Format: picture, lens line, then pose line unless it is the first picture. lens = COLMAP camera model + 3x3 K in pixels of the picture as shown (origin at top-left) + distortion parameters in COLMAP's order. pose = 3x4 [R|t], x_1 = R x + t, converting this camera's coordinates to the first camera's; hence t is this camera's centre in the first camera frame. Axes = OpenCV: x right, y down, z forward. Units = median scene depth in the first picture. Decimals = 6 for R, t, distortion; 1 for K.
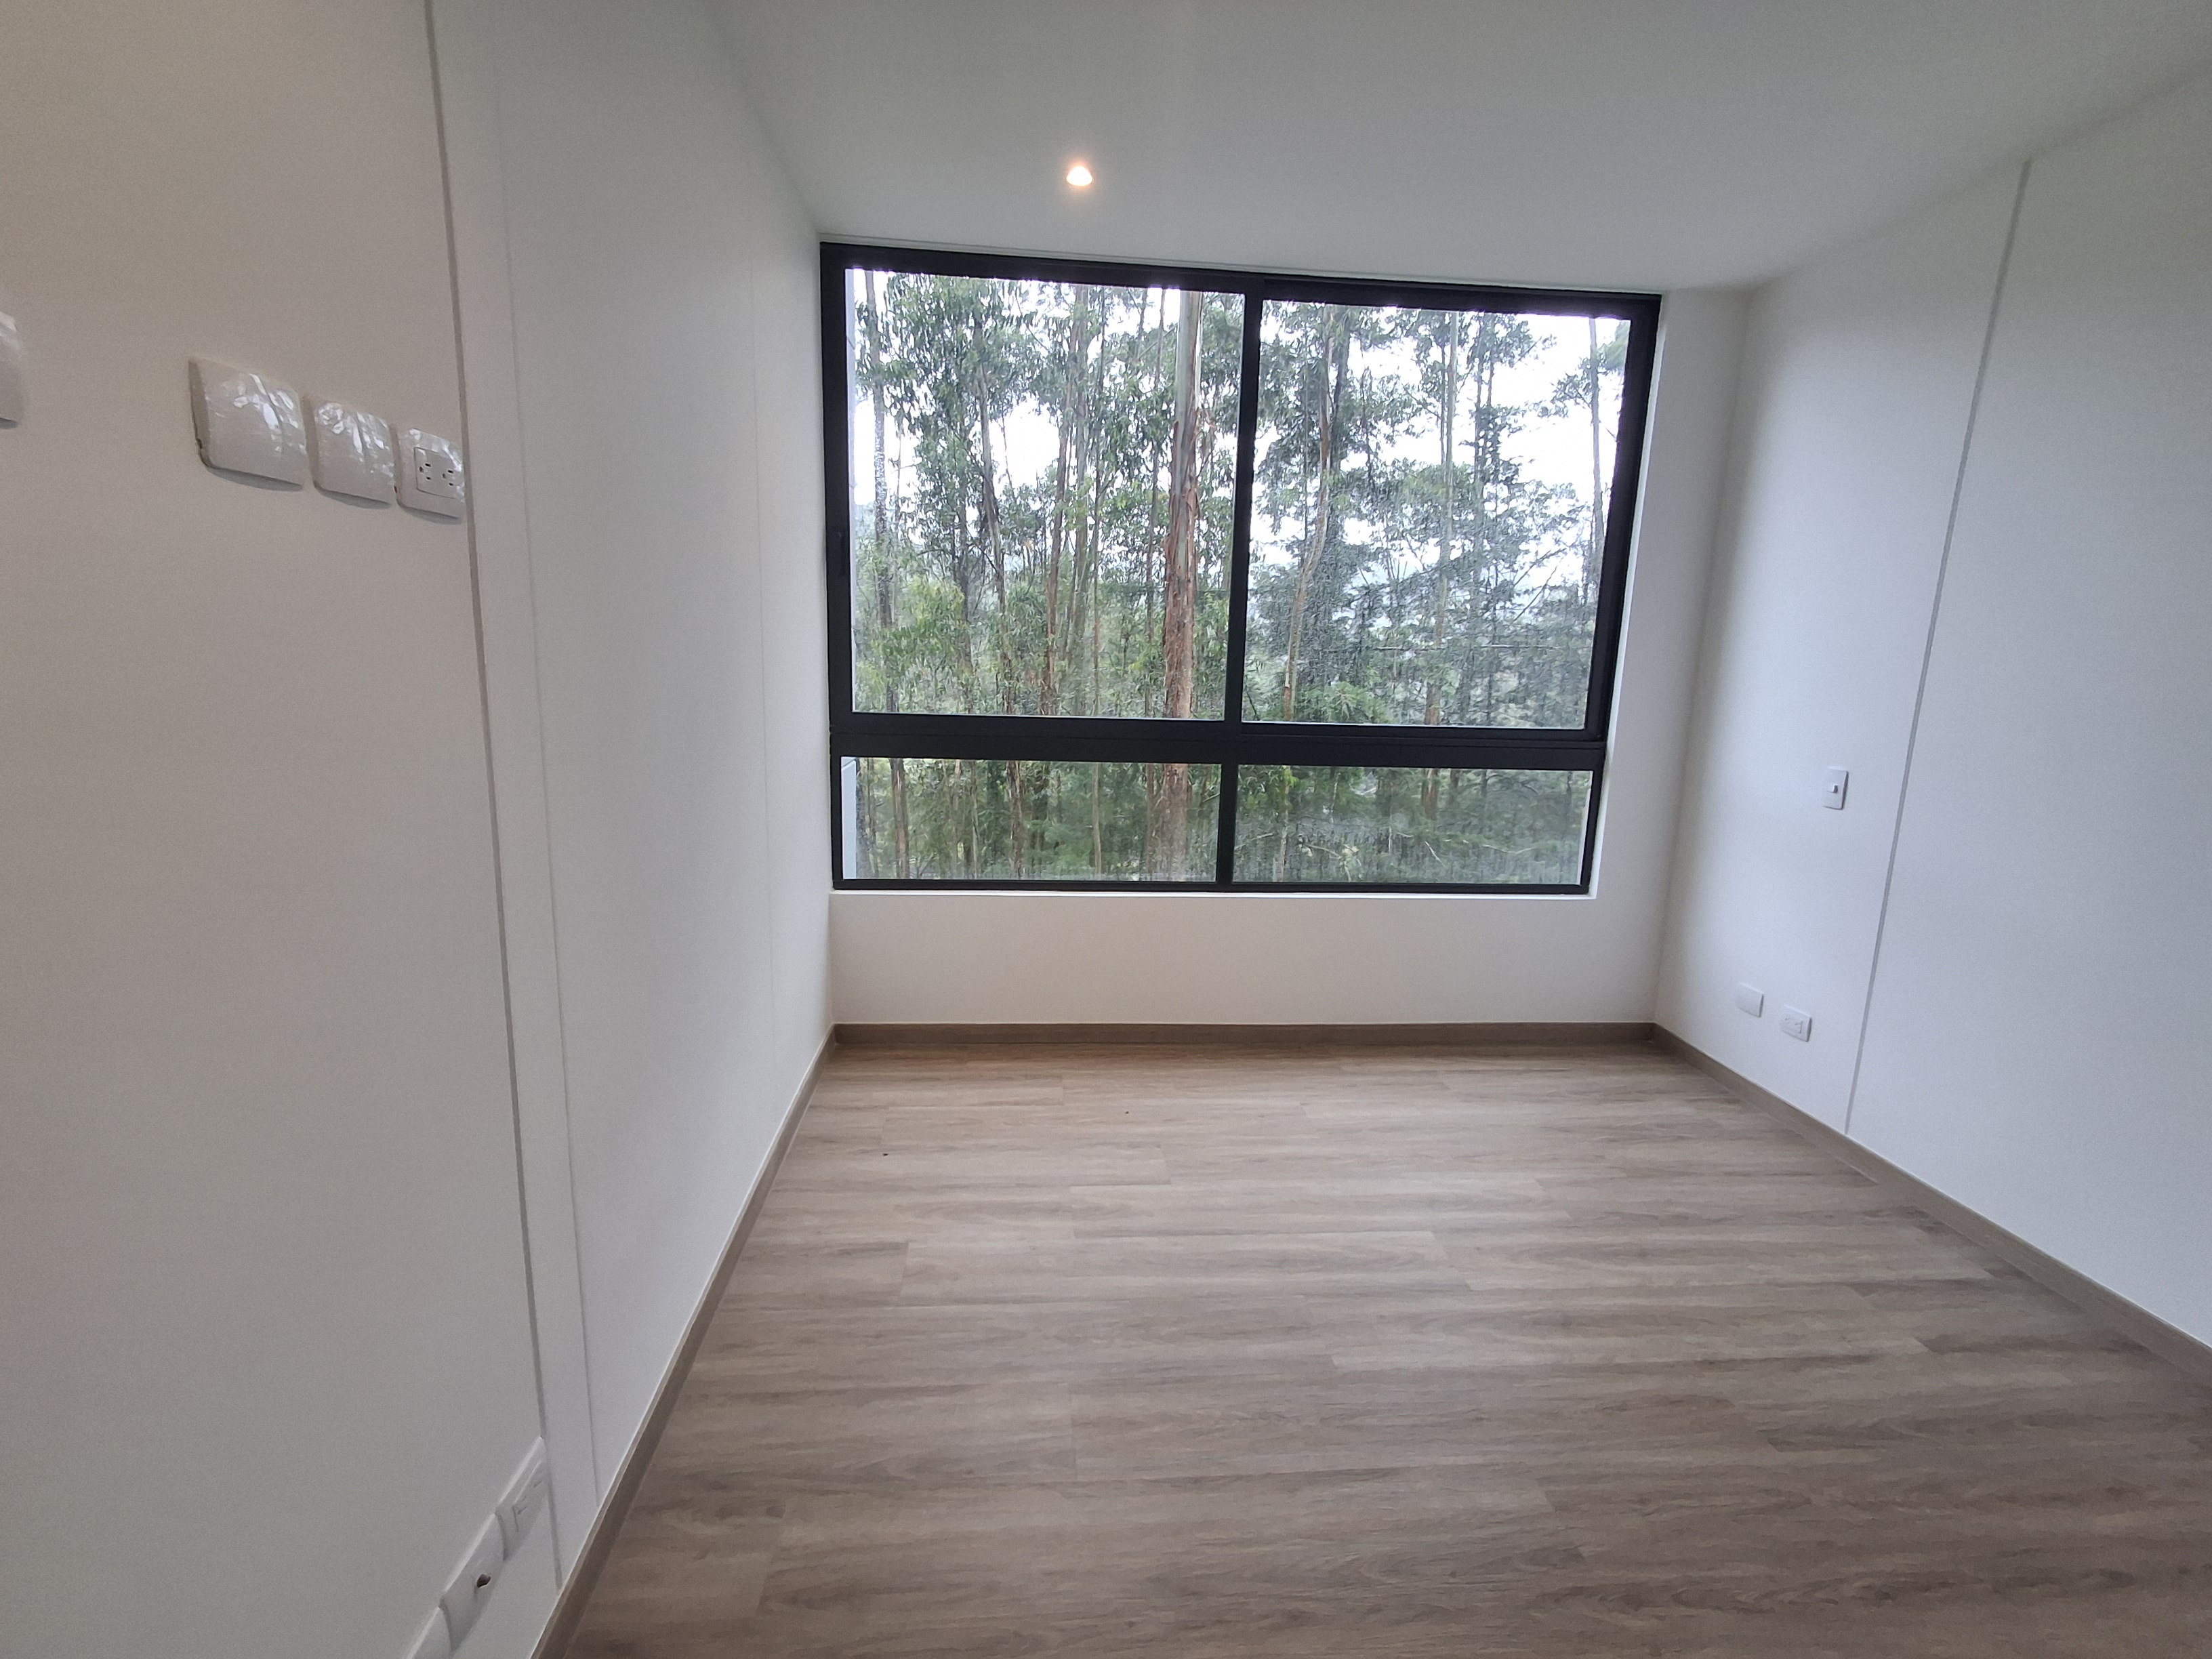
lens RADIAL K [[1018.8, 0, 1102.6], [0, 1018.8, 836.3], [0, 0, 1]] dist [0.016447, -0.007898]
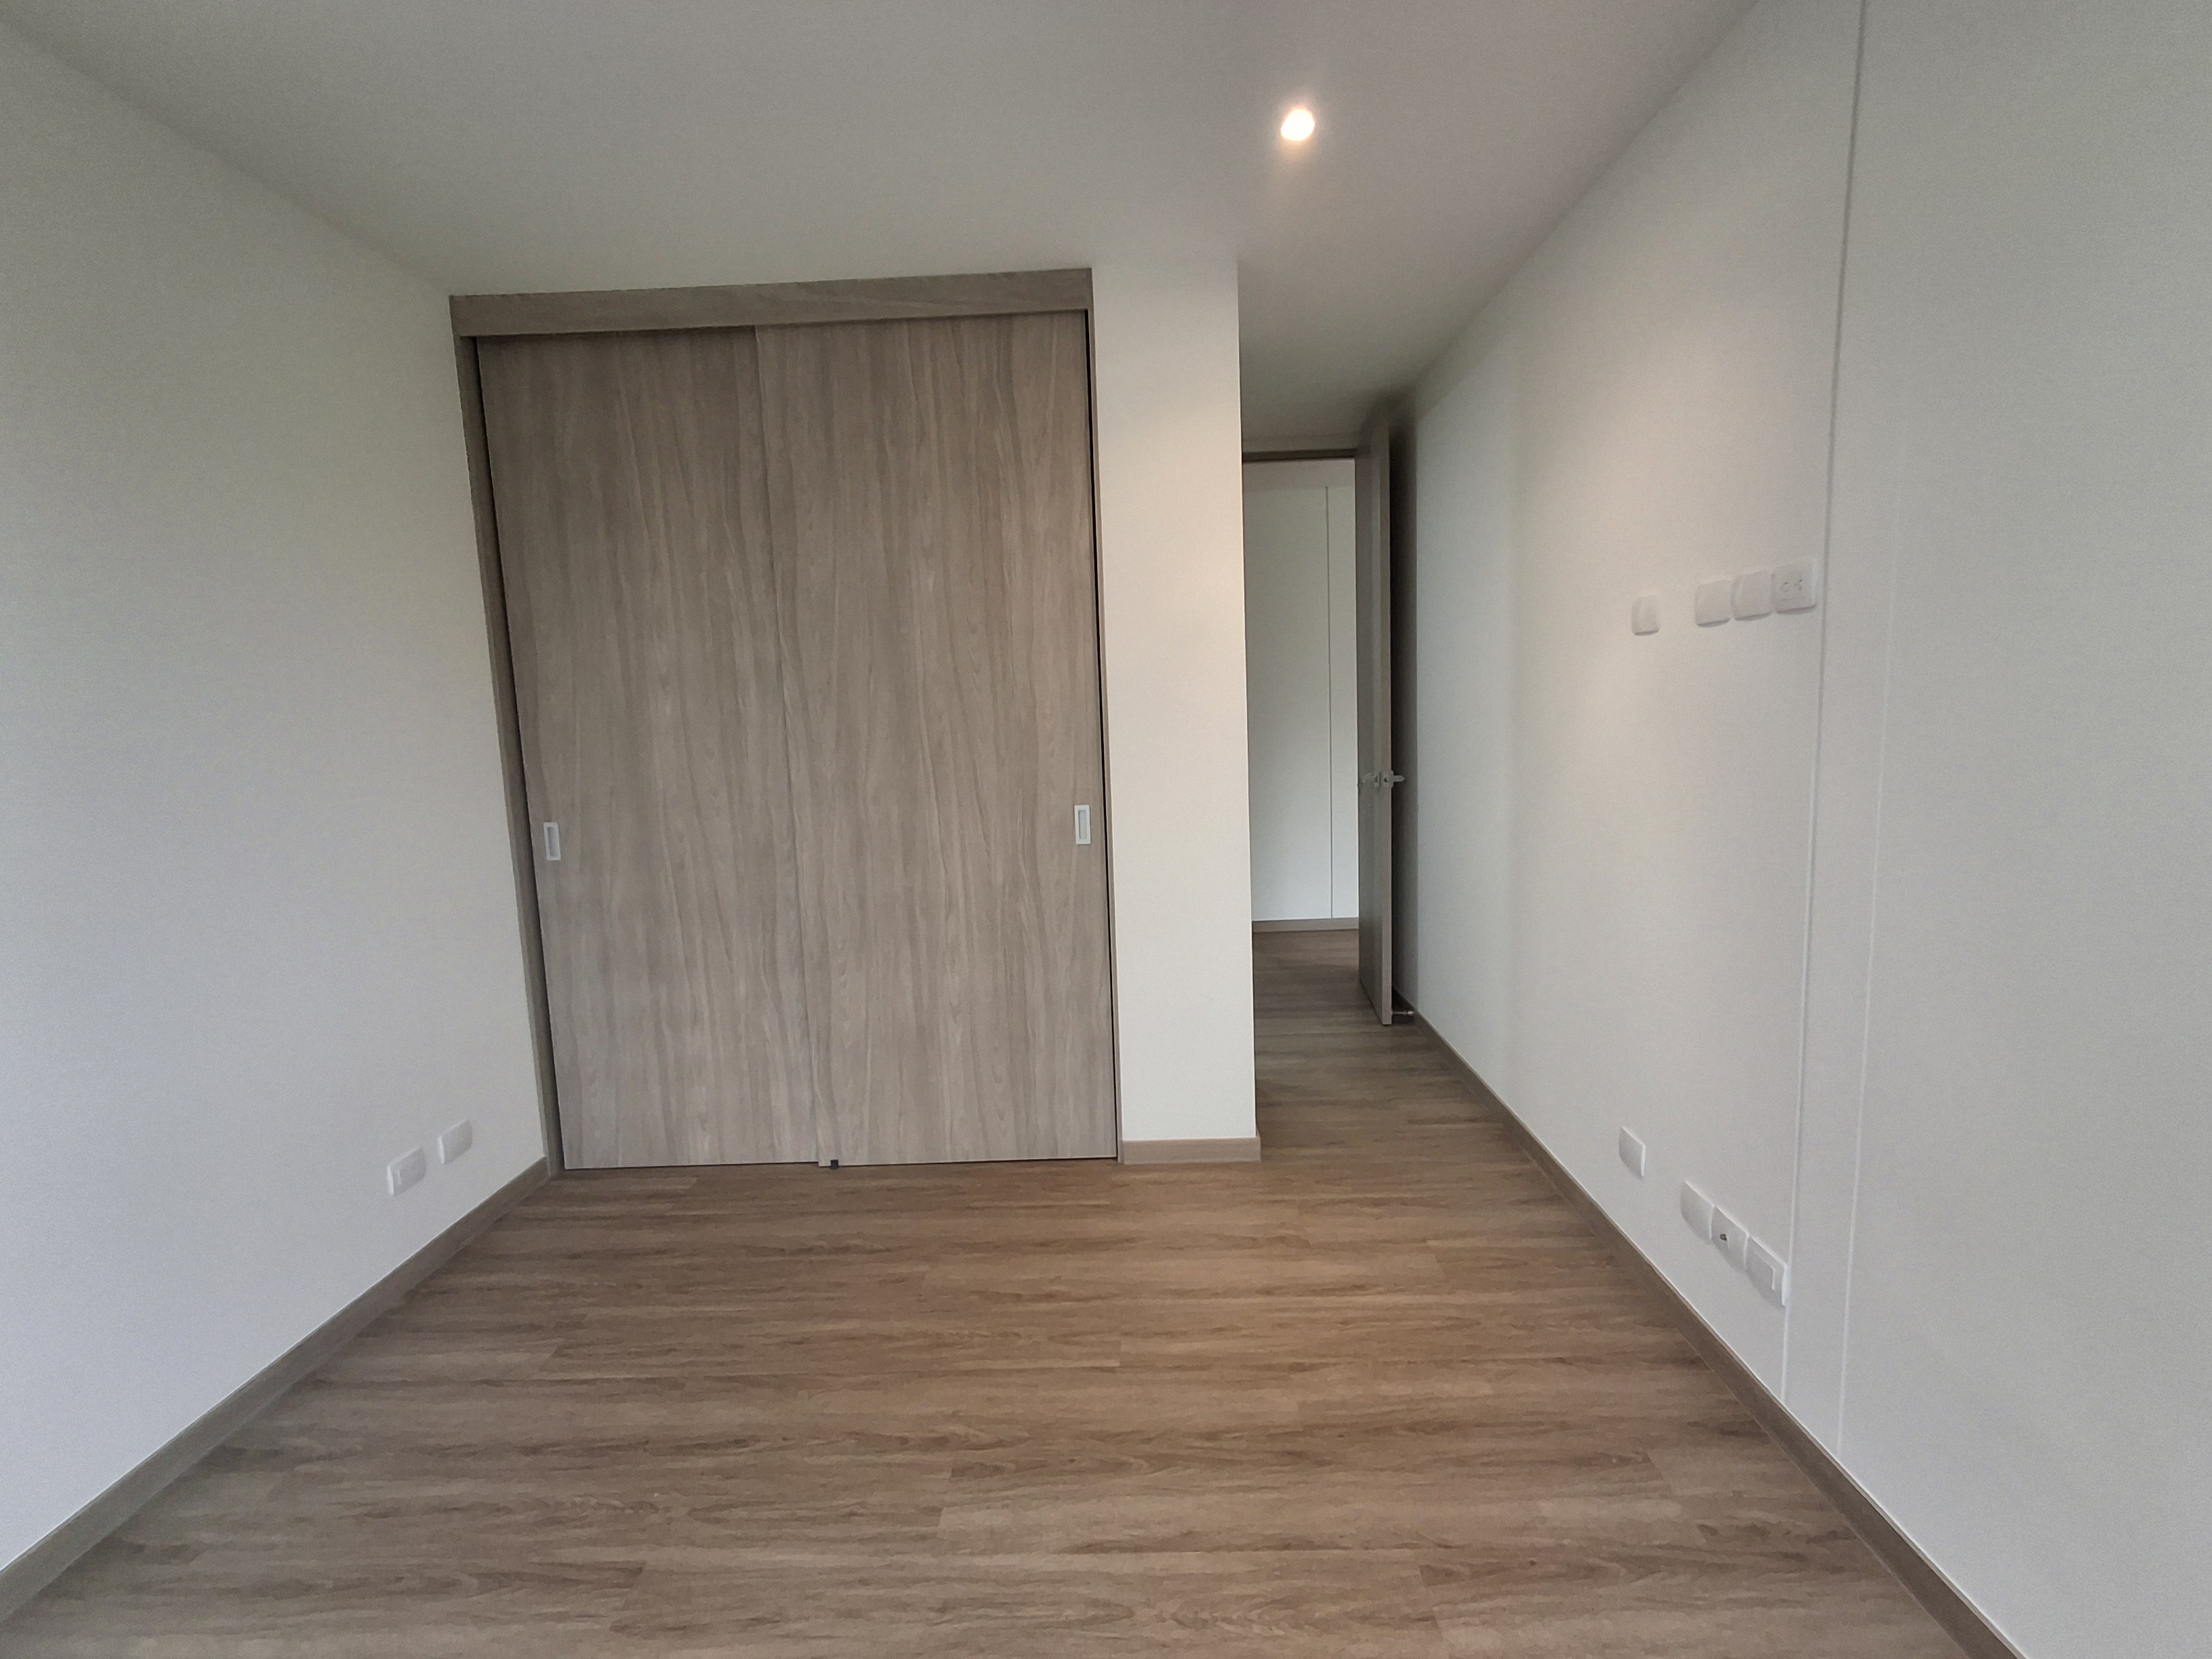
lens RADIAL K [[1018.8, 0, 1102.6], [0, 1018.8, 836.3], [0, 0, 1]] dist [0.016447, -0.007898]
pose [[-0.993672, -0.002437, 0.112293, 0.156842], [0.030703, 0.955792, 0.292435, -0.302934], [-0.108041, 0.294032, -0.949670, 1.748115]]
